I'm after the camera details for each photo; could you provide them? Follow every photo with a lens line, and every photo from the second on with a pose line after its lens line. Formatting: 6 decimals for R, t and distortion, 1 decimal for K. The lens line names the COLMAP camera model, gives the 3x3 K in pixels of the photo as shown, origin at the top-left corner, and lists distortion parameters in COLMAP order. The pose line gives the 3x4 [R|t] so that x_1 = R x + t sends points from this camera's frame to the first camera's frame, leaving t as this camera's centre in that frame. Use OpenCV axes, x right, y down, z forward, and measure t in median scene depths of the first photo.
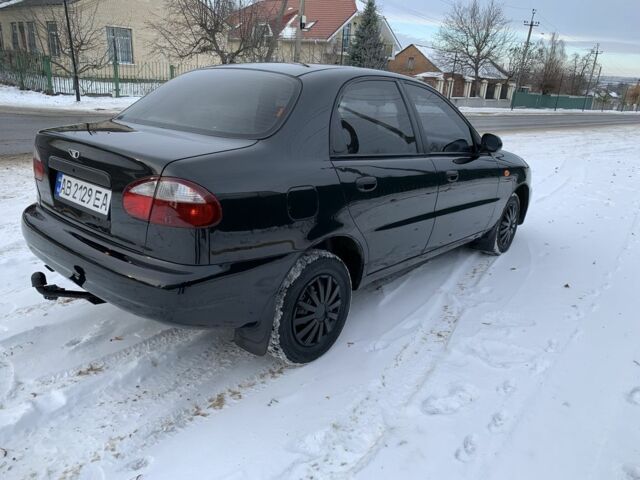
lens RADIAL K [[511.1, 0, 320.0], [0, 511.1, 240.0], [0, 0, 1]] dist [0.012273, -0.001882]
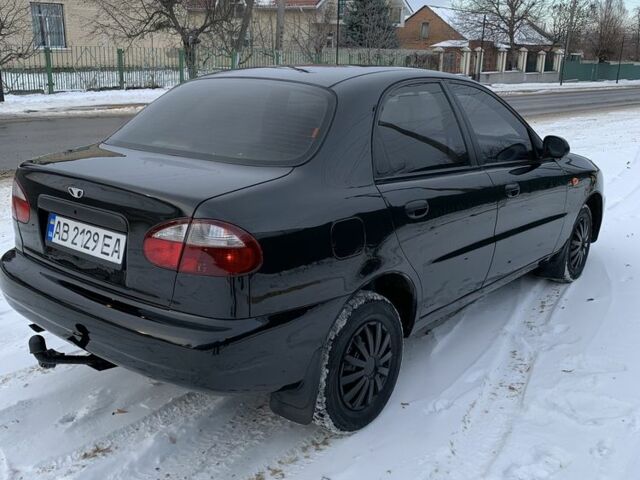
lens RADIAL K [[680.9, 0, 317.5], [0, 680.9, 231.4], [0, 0, 1]] dist [0.024496, -0.032710]
pose [[0.998953, -0.045305, 0.006414, -0.075044], [0.045565, 0.997772, -0.048736, -0.025614], [-0.004191, 0.048977, 0.998791, -0.100646]]
